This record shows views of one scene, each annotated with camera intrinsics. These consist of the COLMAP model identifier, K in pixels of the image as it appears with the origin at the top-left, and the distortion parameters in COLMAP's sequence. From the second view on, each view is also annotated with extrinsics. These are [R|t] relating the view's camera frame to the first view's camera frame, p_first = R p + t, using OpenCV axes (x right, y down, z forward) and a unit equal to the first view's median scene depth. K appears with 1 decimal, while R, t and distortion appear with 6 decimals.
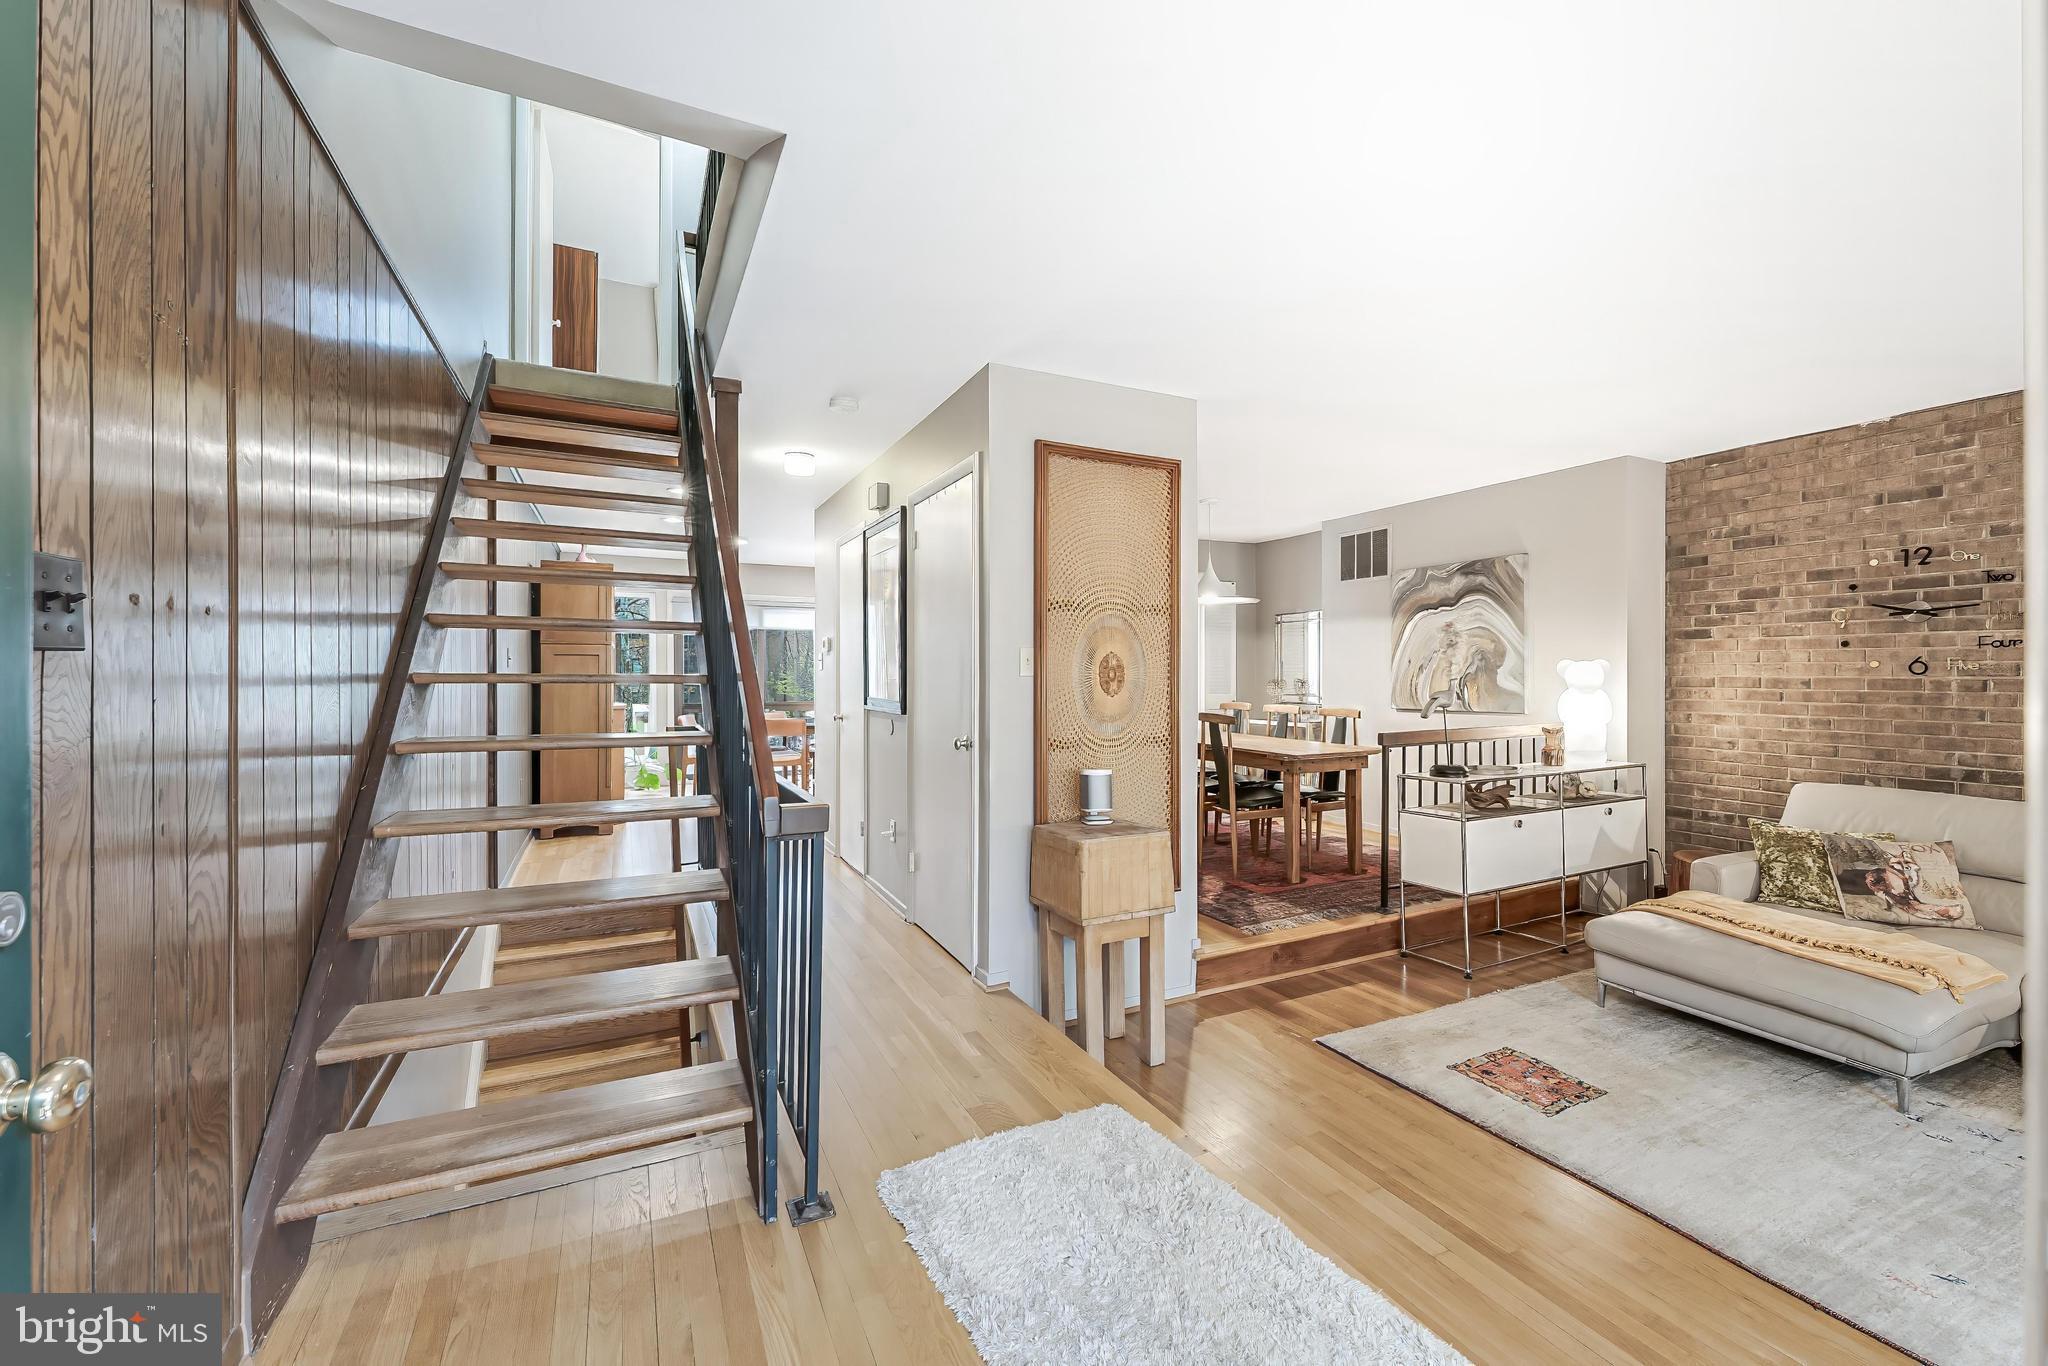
lens RADIAL K [[826.7, 0, 1034.1], [0, 826.7, 673.6], [0, 0, 1]] dist [0.000106, -0.000667]
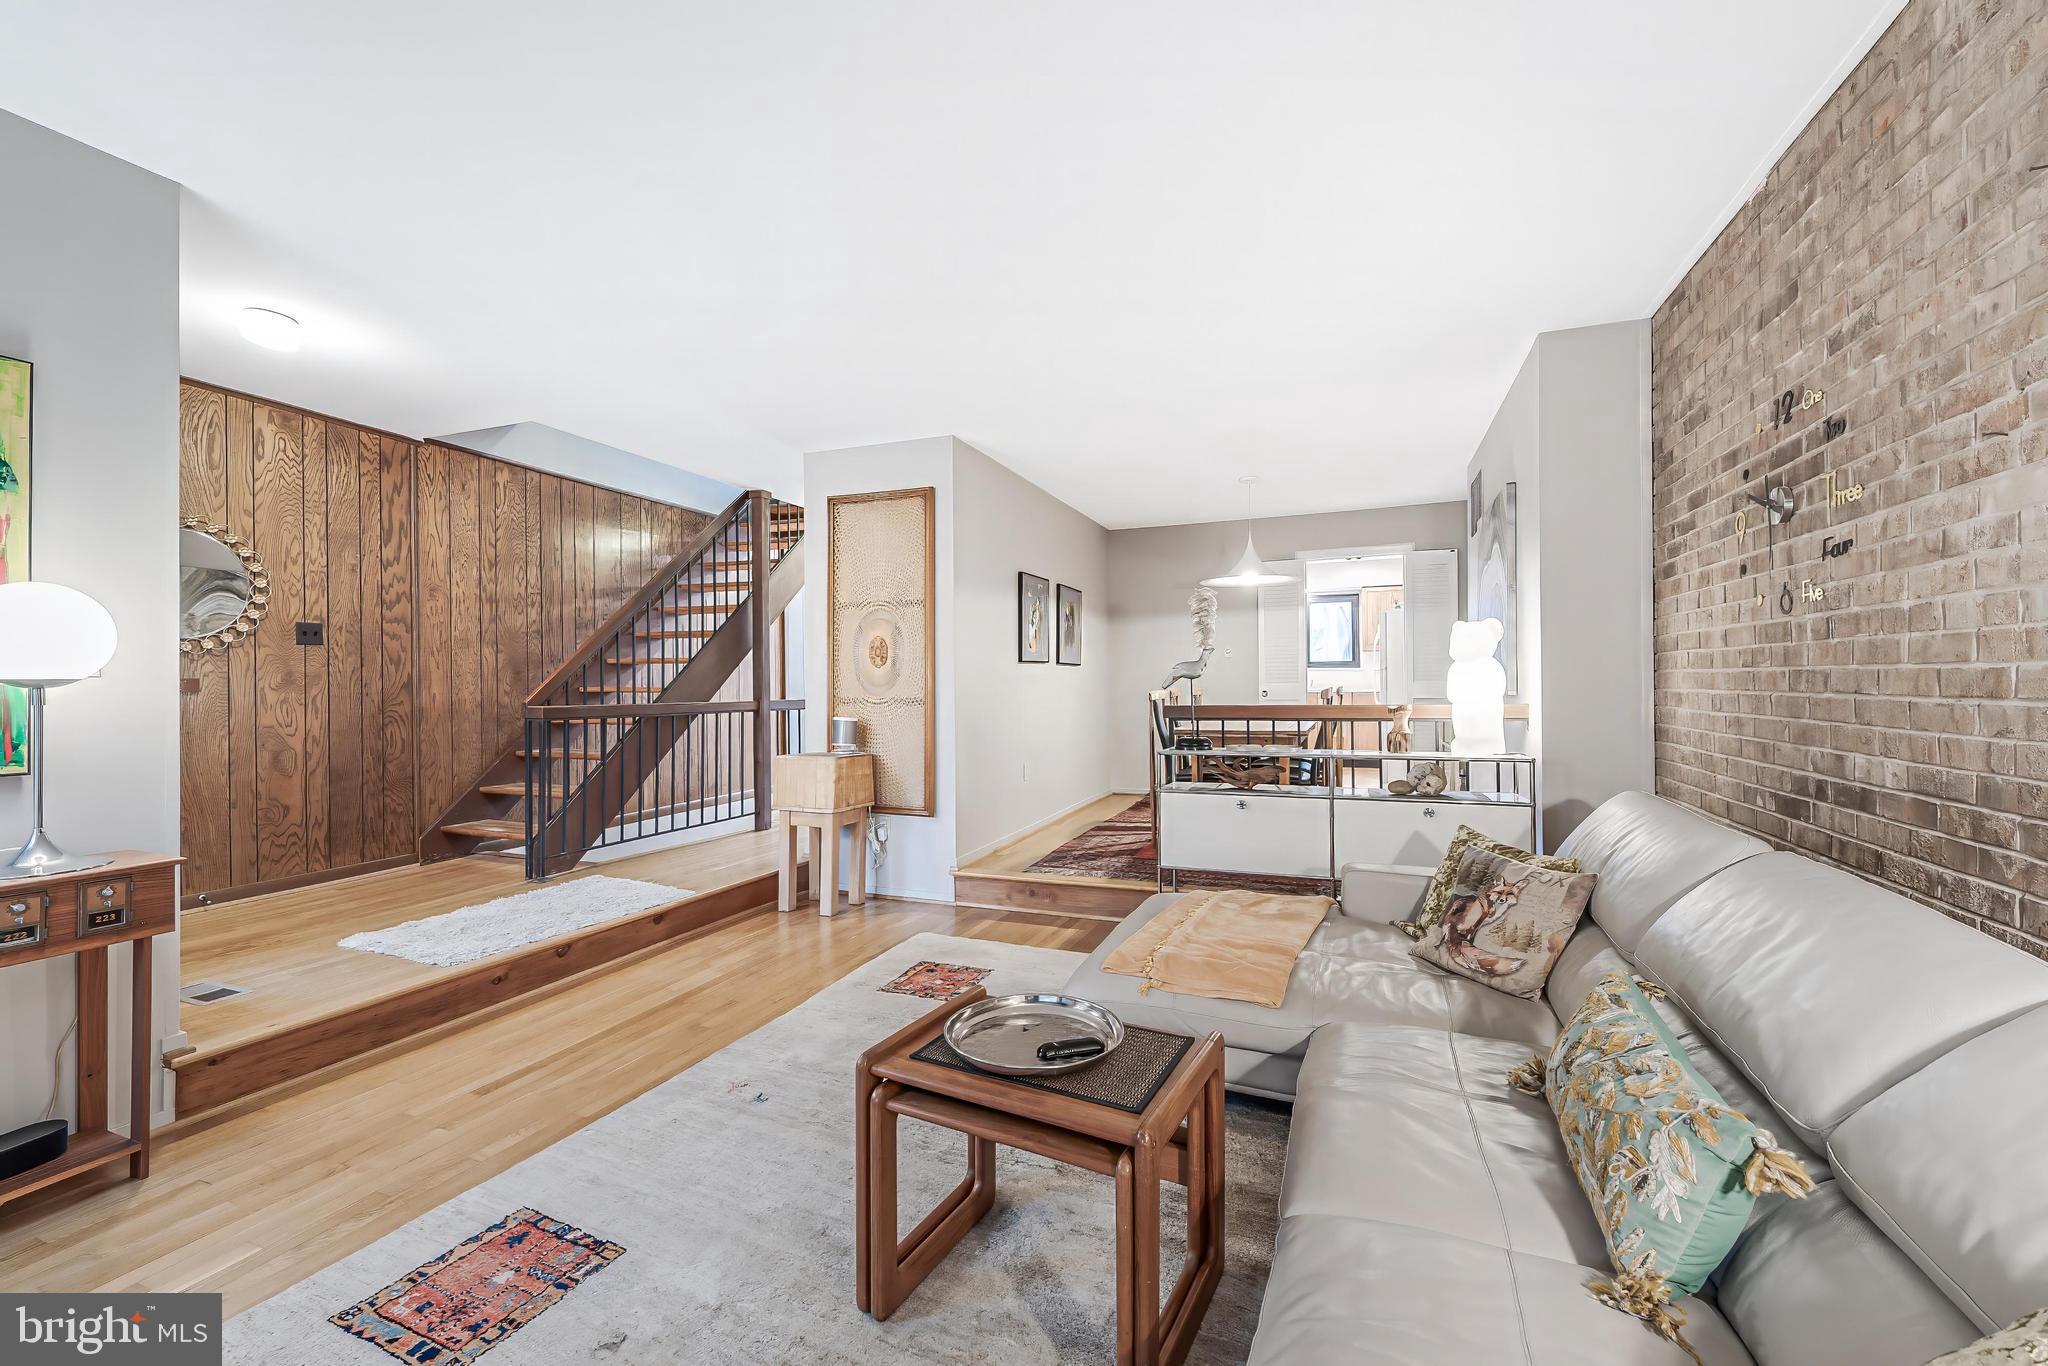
lens RADIAL K [[826.7, 0, 1037.1], [0, 826.7, 687.5], [0, 0, 1]] dist [0.000106, -0.000667]
pose [[0.676722, 0.001351, -0.736238, 1.093841], [0.006306, 0.999951, 0.007632, 0.042946], [0.736212, -0.009808, 0.676680, 0.212692]]
